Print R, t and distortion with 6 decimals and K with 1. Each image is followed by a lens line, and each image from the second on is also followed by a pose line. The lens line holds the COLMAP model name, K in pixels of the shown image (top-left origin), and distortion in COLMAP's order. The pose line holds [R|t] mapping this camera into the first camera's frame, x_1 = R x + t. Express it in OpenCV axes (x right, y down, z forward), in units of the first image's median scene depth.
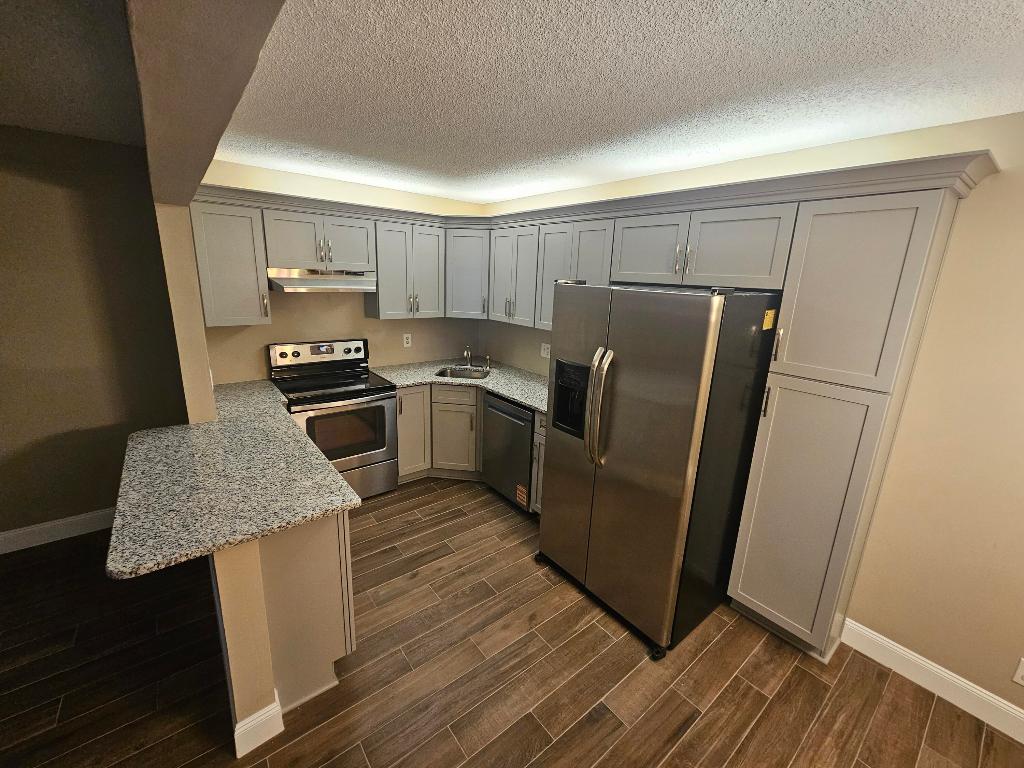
lens RADIAL K [[420.7, 0, 511.0], [0, 420.7, 377.0], [0, 0, 1]] dist [0.001552, 0.000087]
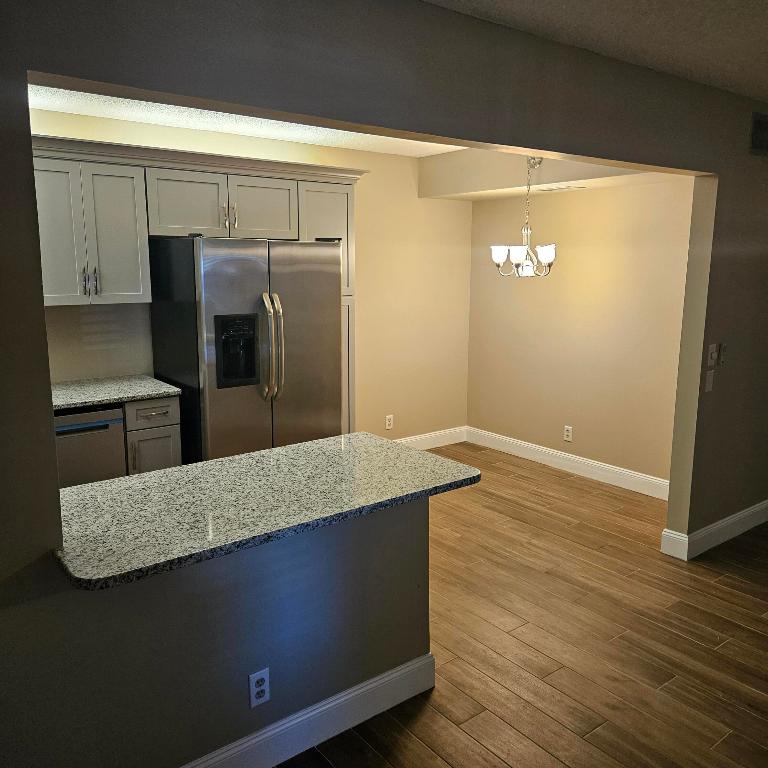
lens RADIAL K [[686.5, 0, 376.4], [0, 686.5, 371.7], [0, 0, 1]] dist [0.052553, -0.003485]
pose [[0.021485, -0.201037, 0.979348, -1.411071], [0.238436, 0.952338, 0.190261, -0.128739], [-0.970920, 0.229425, 0.068395, 0.545766]]
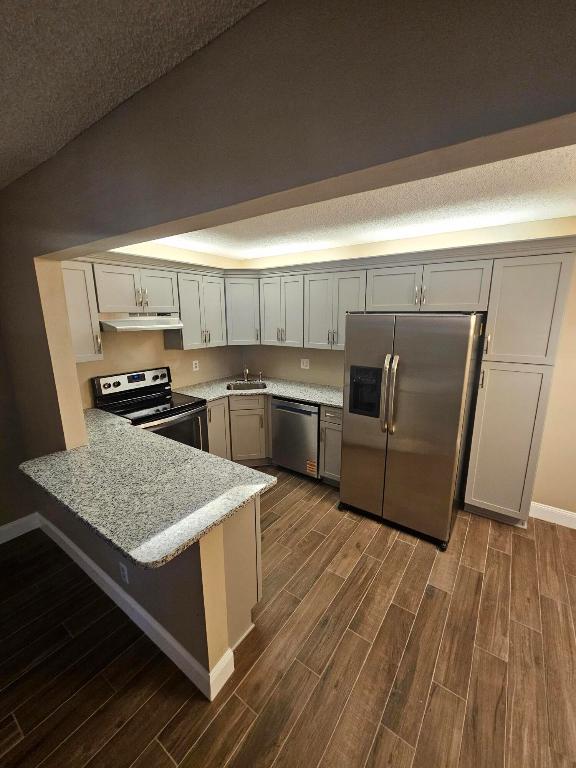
lens RADIAL K [[315.5, 0, 293.3], [0, 315.5, 381.3], [0, 0, 1]] dist [0.001552, 0.000087]
pose [[0.957953, -0.100848, 0.268620, -0.369775], [0.106623, 0.994275, -0.006960, -0.002075], [-0.266380, 0.035308, 0.963221, 0.001846]]
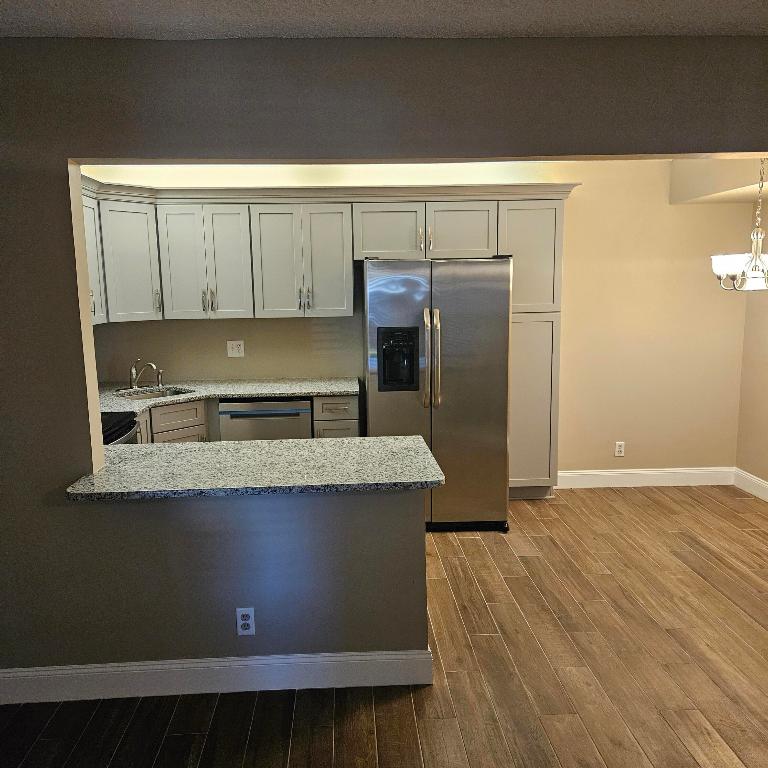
lens RADIAL K [[685.3, 0, 373.1], [0, 685.3, 383.8], [0, 0, 1]] dist [0.127189, -0.129279]
pose [[0.585744, -0.168857, 0.792711, -1.322137], [0.232042, 0.972054, 0.035600, 0.032120], [-0.776569, 0.163090, 0.608557, -0.069416]]
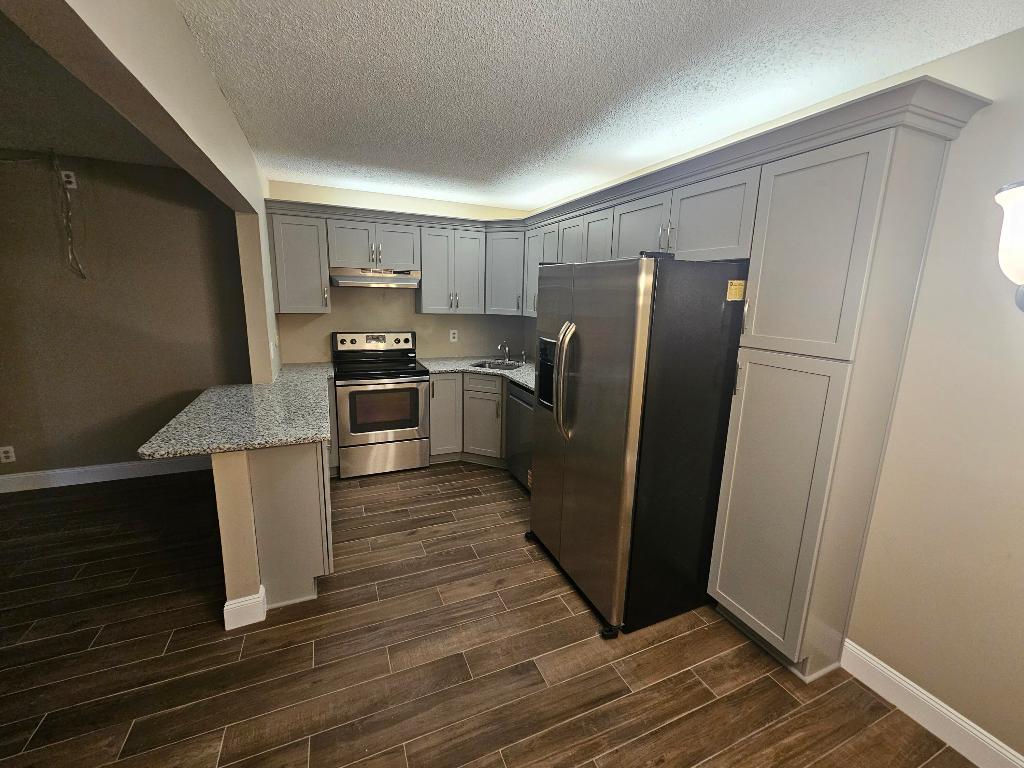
lens RADIAL K [[420.7, 0, 511.0], [0, 420.7, 377.0], [0, 0, 1]] dist [0.001552, 0.000087]
pose [[0.965669, 0.038976, -0.256834, 0.303650], [-0.052621, 0.997533, -0.046468, 0.104818], [0.254389, 0.058388, 0.965338, -0.028322]]
